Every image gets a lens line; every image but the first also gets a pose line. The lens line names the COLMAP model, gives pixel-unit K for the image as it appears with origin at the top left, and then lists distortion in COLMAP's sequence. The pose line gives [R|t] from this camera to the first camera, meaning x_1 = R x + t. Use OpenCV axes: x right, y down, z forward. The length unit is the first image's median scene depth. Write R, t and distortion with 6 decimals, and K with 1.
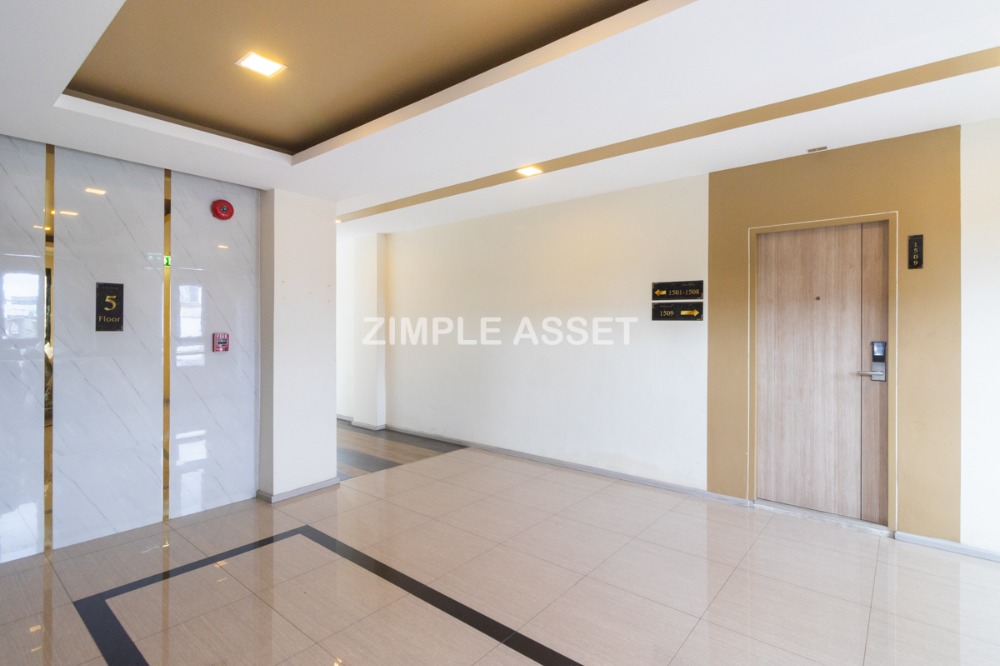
lens RADIAL K [[495.2, 0, 503.9], [0, 495.2, 330.1], [0, 0, 1]] dist [0.000318, -0.000074]
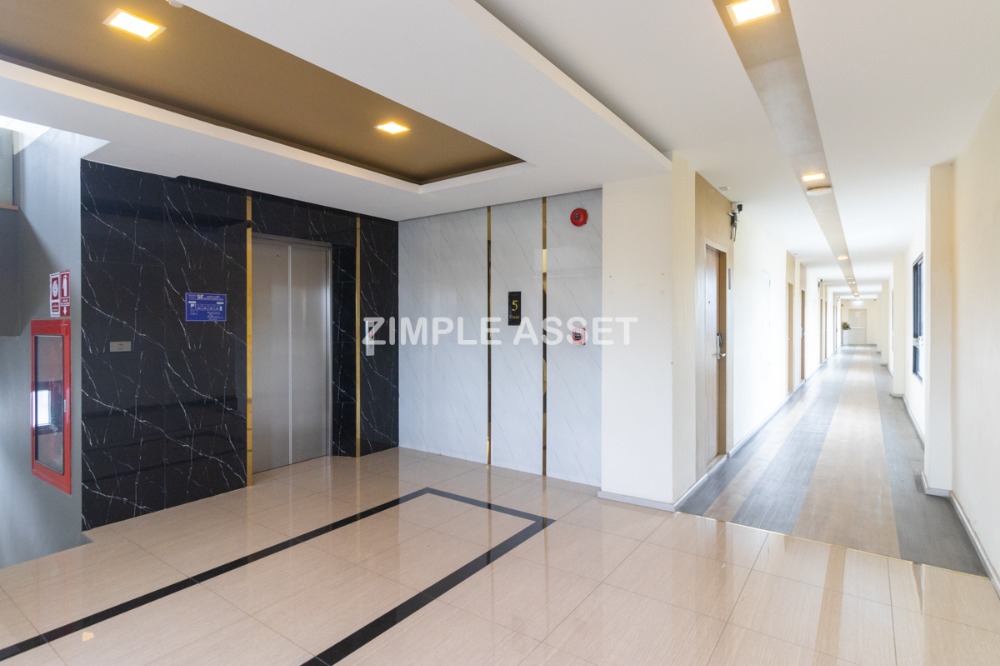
lens RADIAL K [[531.1, 0, 502.1], [0, 531.1, 323.4], [0, 0, 1]] dist [-0.001014, -0.000320]
pose [[0.033925, 0.010652, -0.999368, 0.721123], [-0.007550, 0.999917, 0.010401, -0.019668], [0.999396, 0.007192, 0.034002, 0.924096]]
